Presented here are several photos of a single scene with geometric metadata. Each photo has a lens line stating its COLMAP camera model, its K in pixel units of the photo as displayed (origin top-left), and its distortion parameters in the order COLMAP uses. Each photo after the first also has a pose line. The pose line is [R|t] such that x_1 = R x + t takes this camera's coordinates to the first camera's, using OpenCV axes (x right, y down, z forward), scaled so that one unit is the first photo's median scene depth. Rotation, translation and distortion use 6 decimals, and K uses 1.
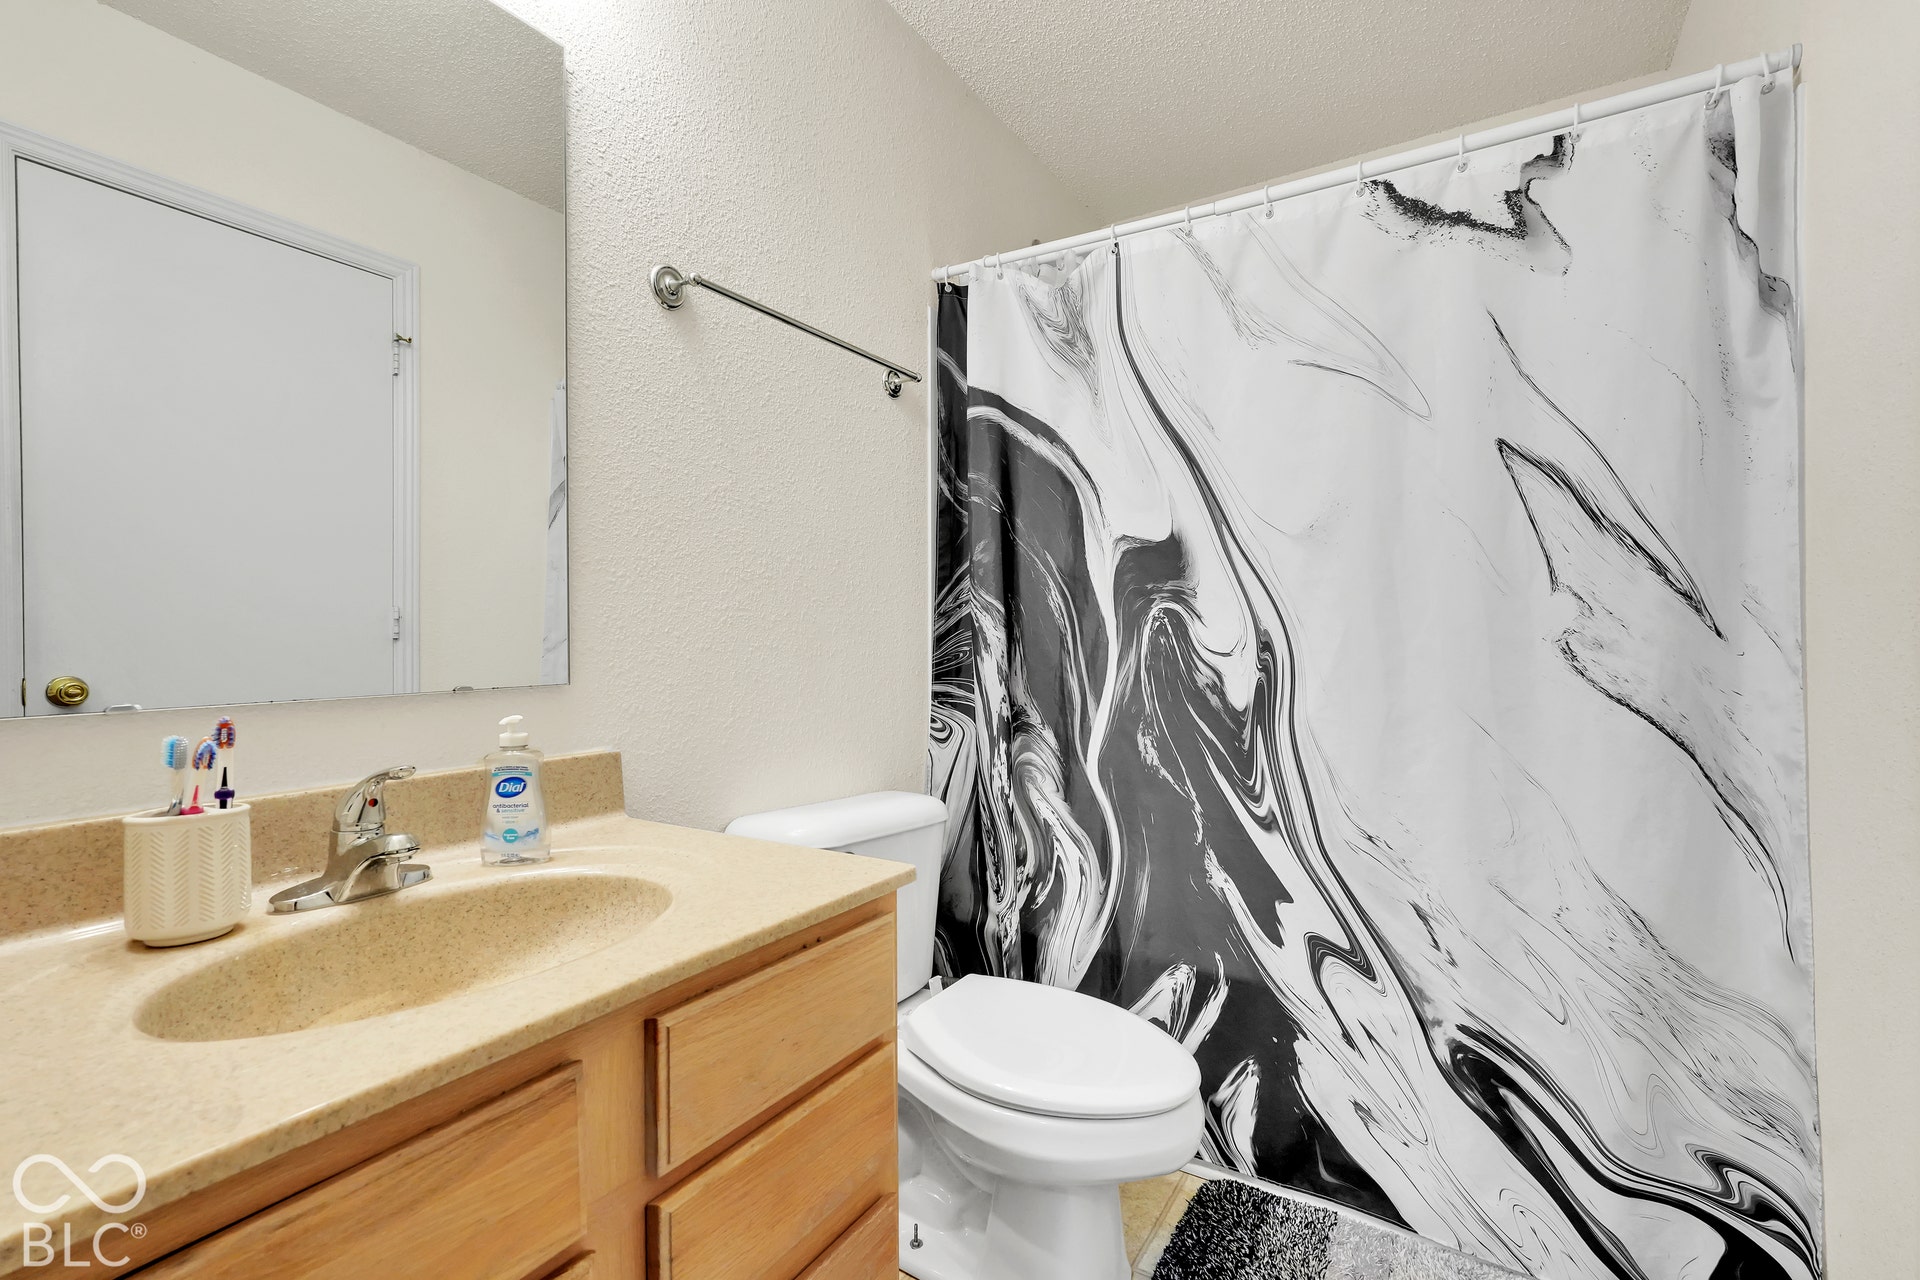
lens RADIAL K [[848.7, 0, 965.1], [0, 848.7, 638.6], [0, 0, 1]] dist [-0.010238, 0.001239]
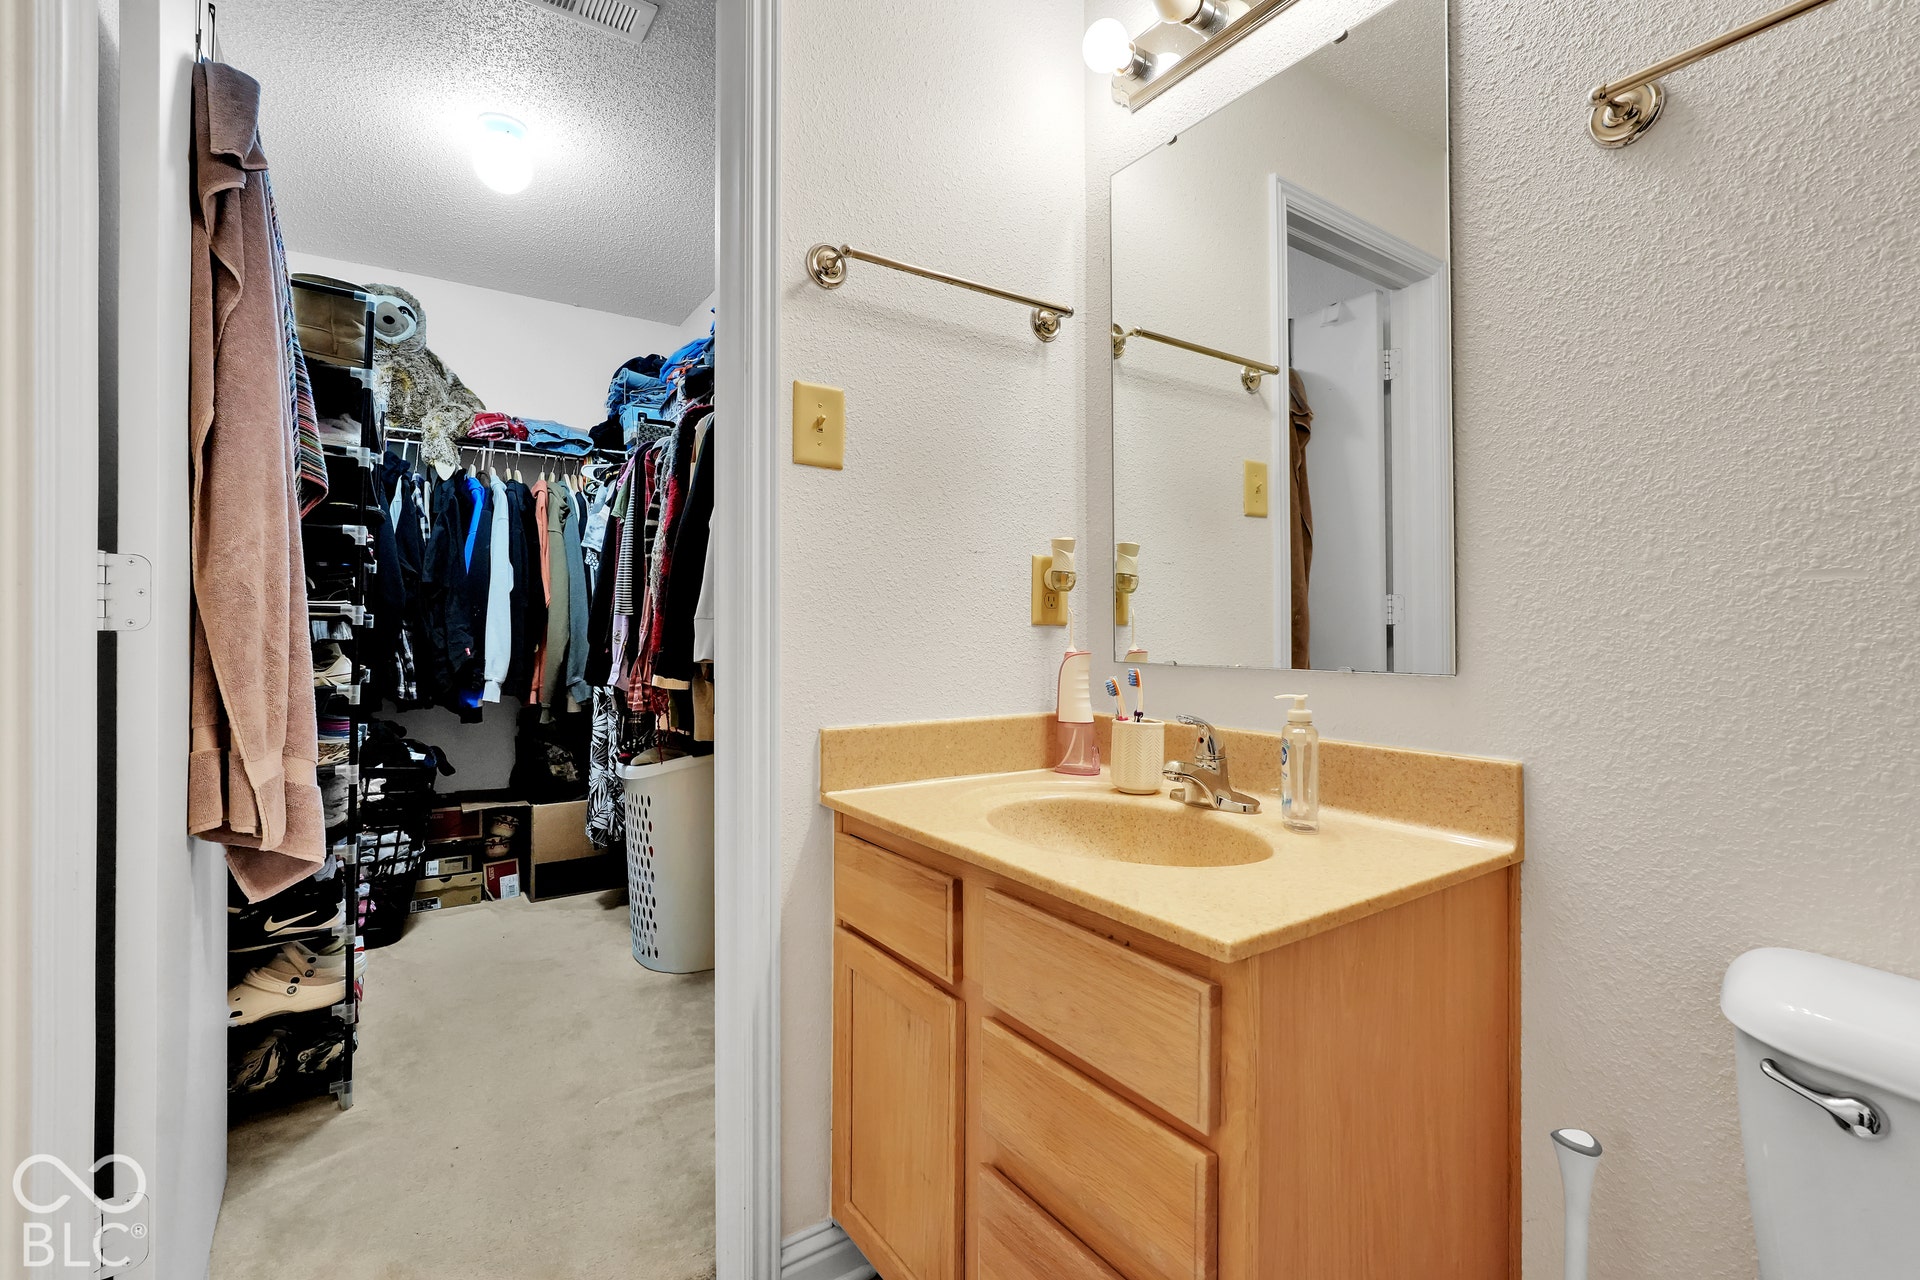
lens RADIAL K [[848.7, 0, 964.2], [0, 848.7, 628.9], [0, 0, 1]] dist [-0.010238, 0.001239]
pose [[-0.400204, 0.003900, -0.916418, 0.785398], [-0.002866, 0.999981, 0.005507, 0.002143], [0.916421, 0.004831, -0.400186, 1.251711]]
